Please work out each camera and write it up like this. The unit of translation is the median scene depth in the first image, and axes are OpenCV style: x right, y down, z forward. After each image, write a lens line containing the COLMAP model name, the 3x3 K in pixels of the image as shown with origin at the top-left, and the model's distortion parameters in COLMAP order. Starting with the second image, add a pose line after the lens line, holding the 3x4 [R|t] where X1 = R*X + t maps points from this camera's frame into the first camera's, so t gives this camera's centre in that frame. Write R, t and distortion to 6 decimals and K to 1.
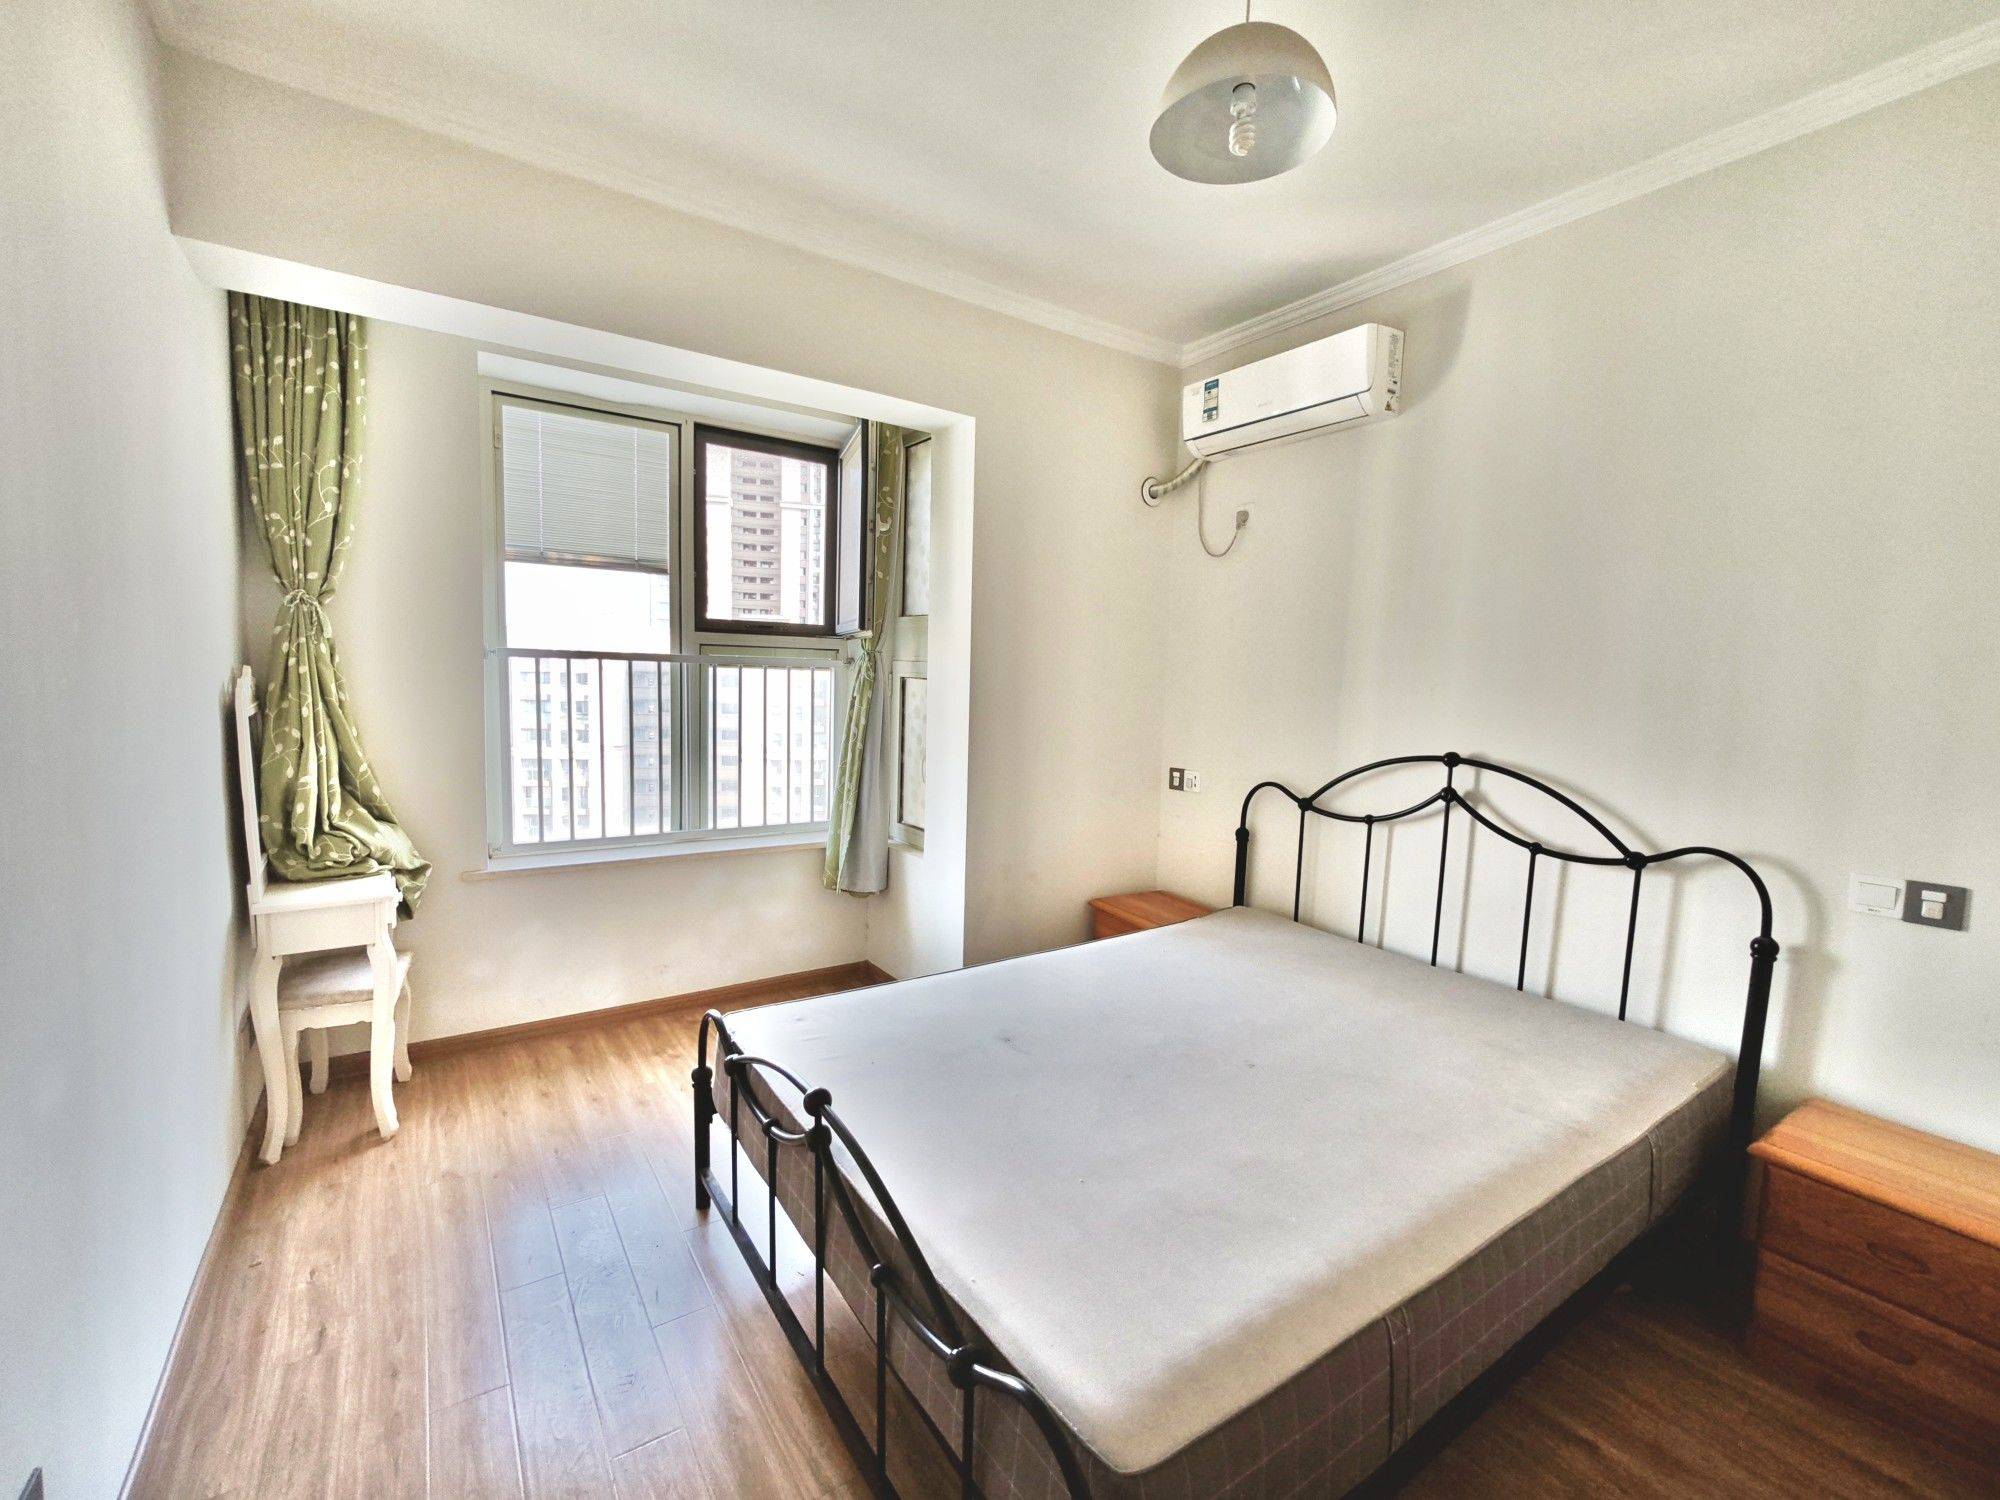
lens RADIAL K [[861.0, 0, 1000.0], [0, 861.0, 750.0], [0, 0, 1]] dist [0.000427, 0.000206]
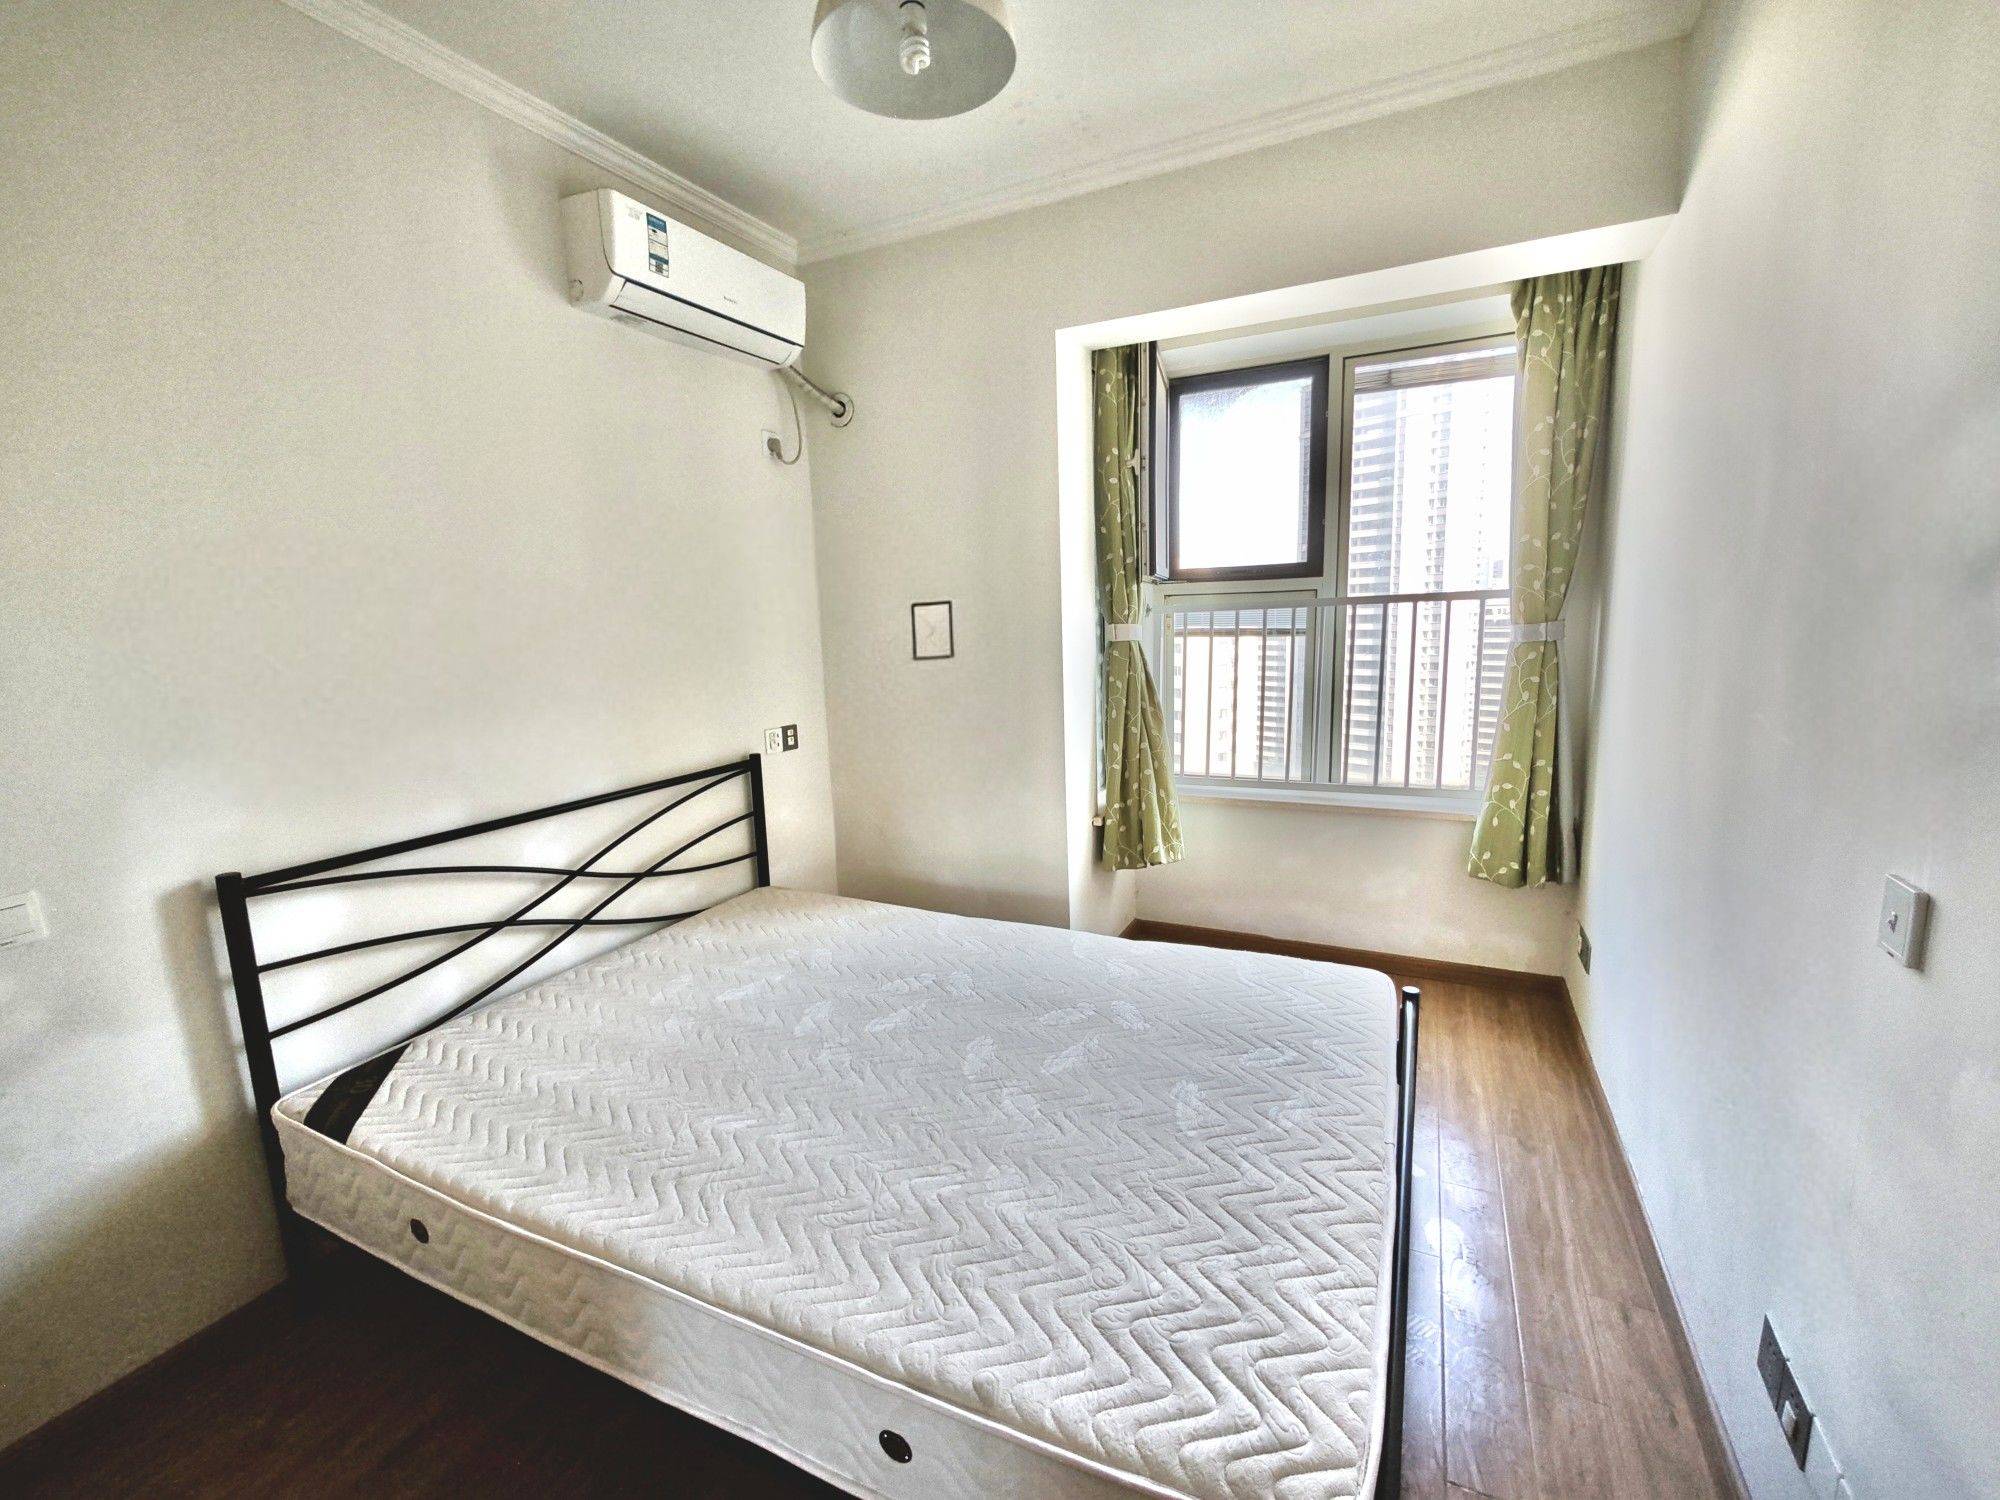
lens RADIAL K [[861.0, 0, 1000.0], [0, 861.0, 750.0], [0, 0, 1]] dist [0.000427, 0.000206]
pose [[0.489433, 0.089091, -0.867478, 0.292503], [-0.031959, 0.995932, 0.084252, -0.010048], [0.871455, -0.013512, 0.490290, 0.198711]]
